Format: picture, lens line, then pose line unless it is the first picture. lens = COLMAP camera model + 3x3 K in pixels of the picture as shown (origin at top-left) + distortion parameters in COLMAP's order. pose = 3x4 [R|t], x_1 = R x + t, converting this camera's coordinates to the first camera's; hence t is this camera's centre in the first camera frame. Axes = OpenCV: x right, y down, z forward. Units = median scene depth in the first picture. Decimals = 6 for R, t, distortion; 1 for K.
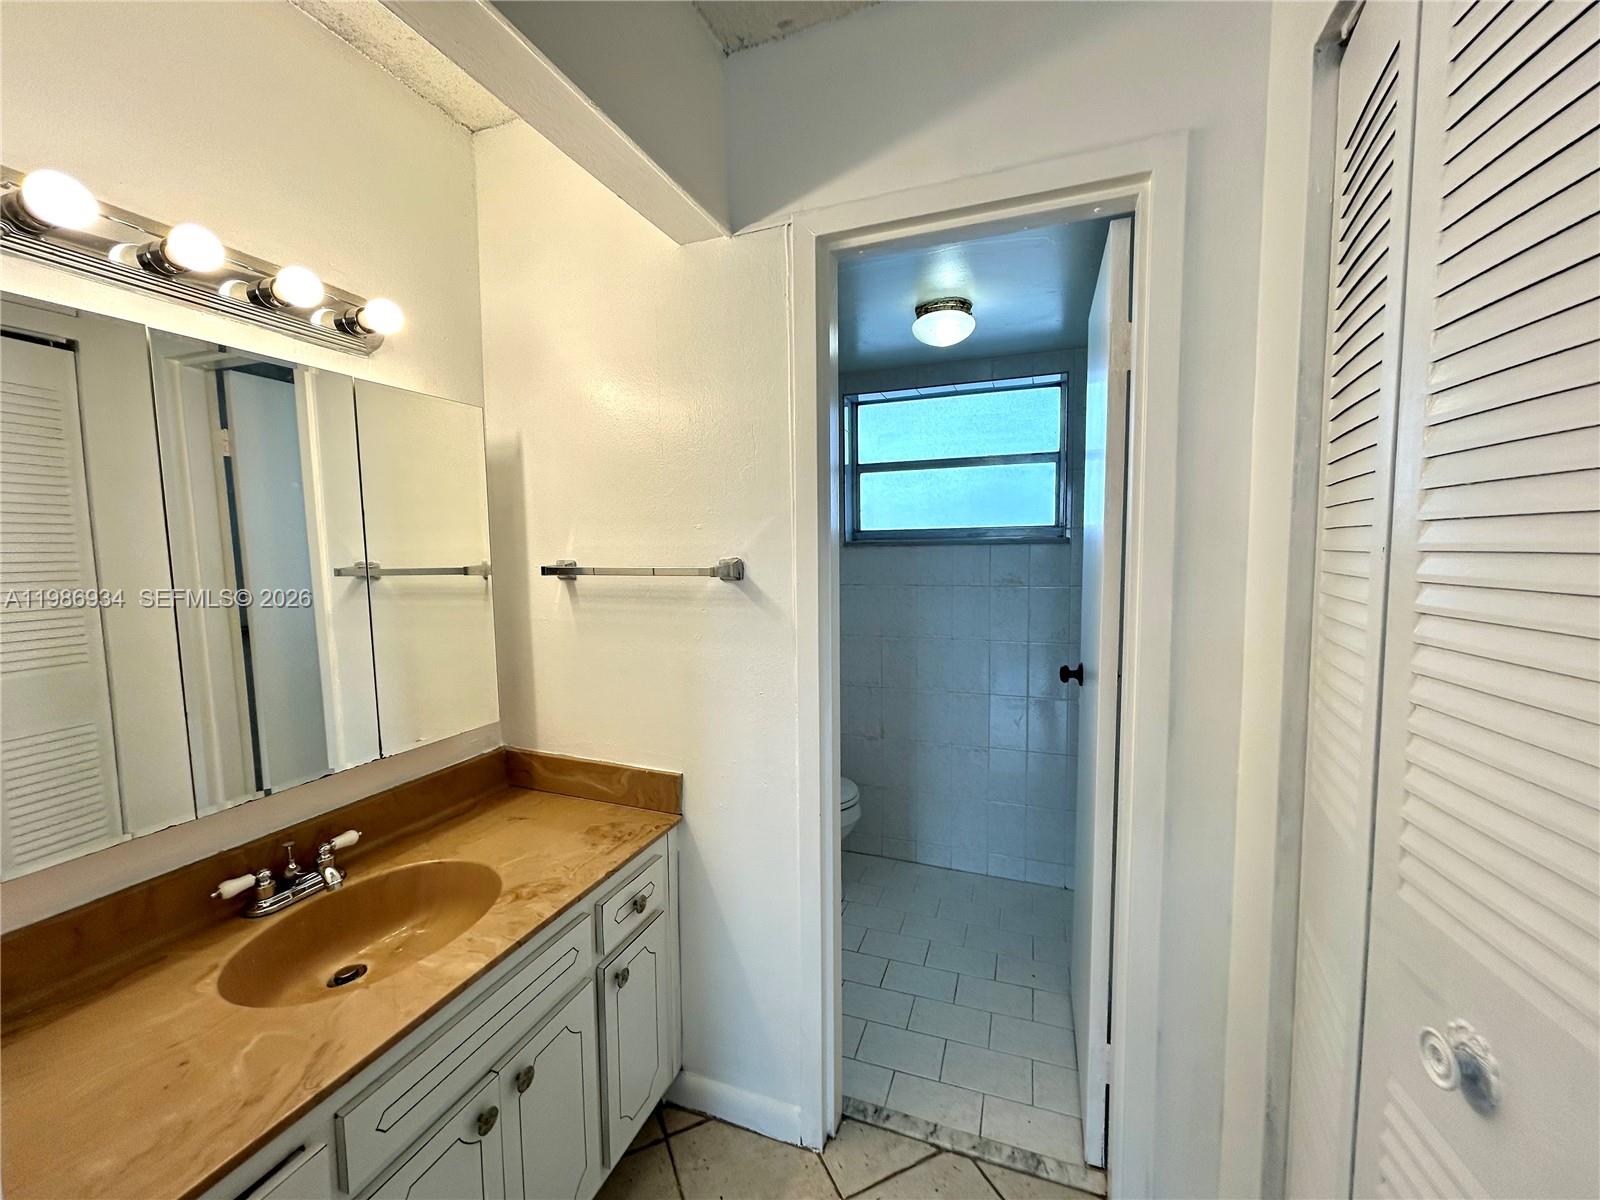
lens RADIAL K [[642.7, 0, 800.0], [0, 642.7, 600.0], [0, 0, 1]] dist [-0.002774, 0.000343]
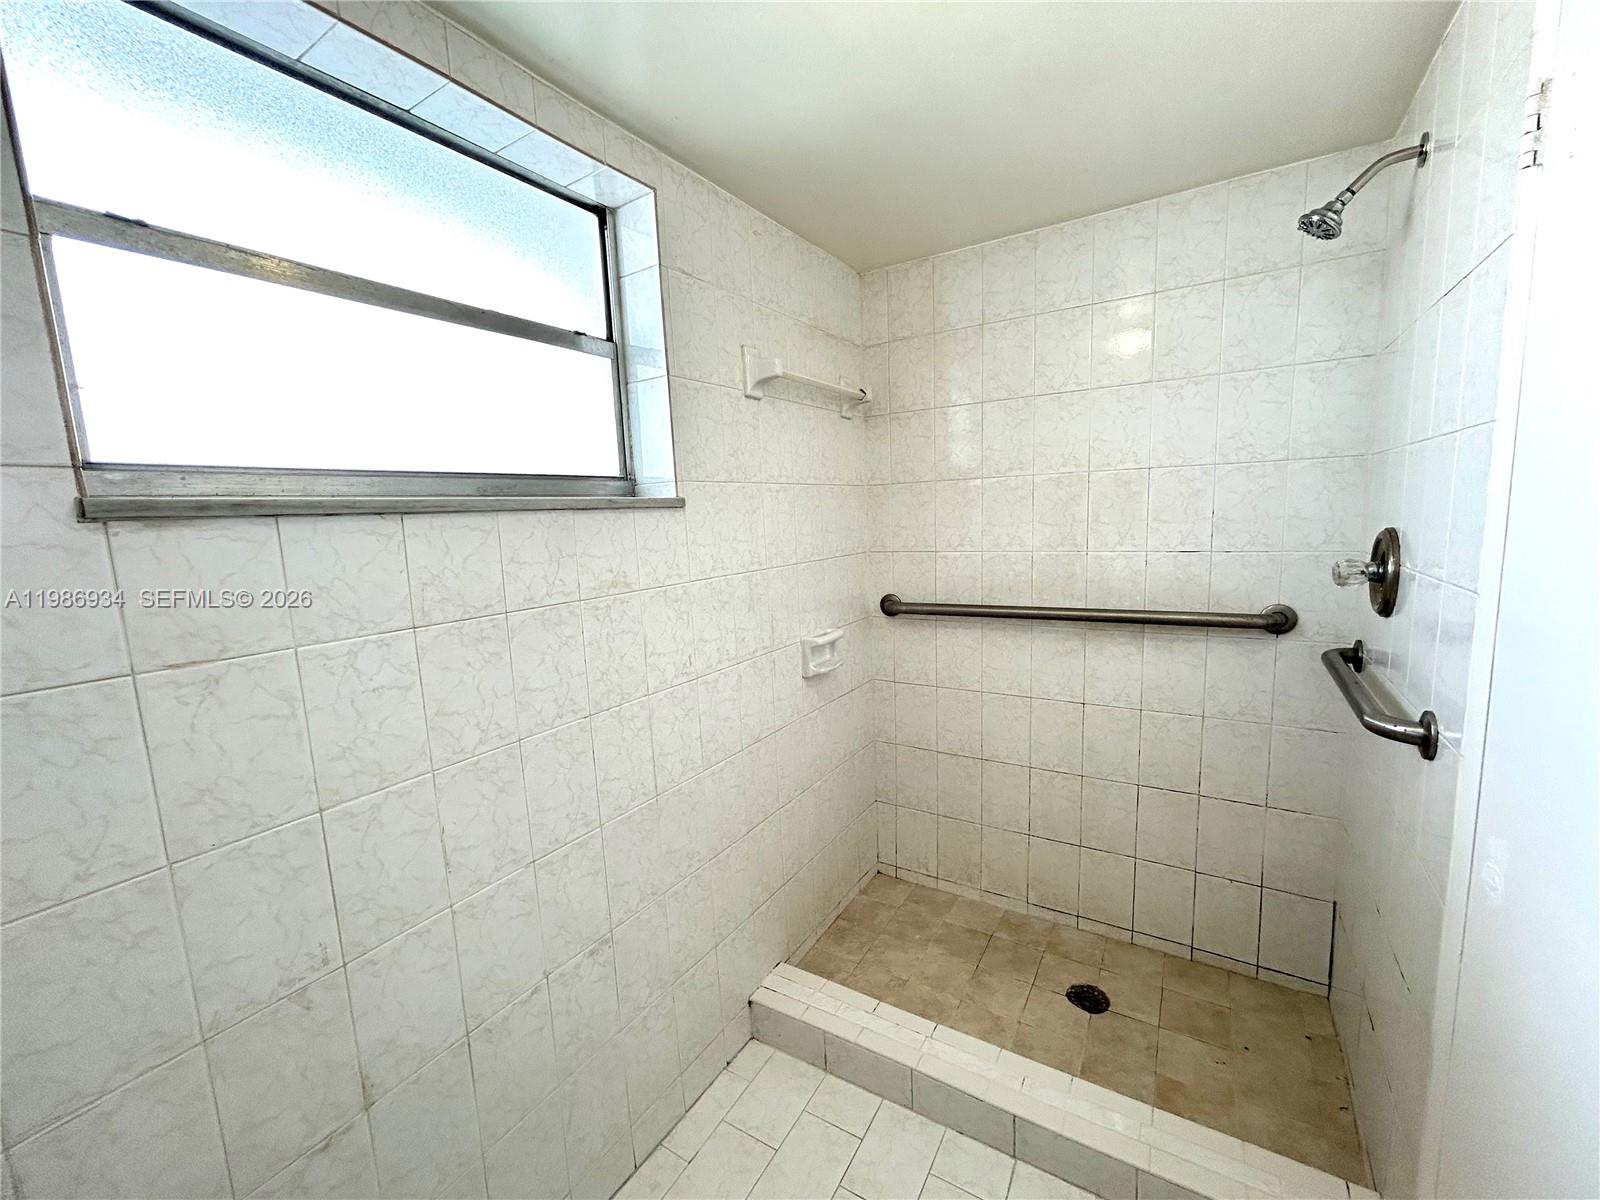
lens RADIAL K [[642.7, 0, 800.0], [0, 642.7, 600.0], [0, 0, 1]] dist [-0.002774, 0.000343]
pose [[0.295785, -0.128906, 0.946517, -0.082848], [0.111674, 0.988725, 0.099756, -0.048168], [-0.948705, 0.076195, 0.306845, 0.692326]]
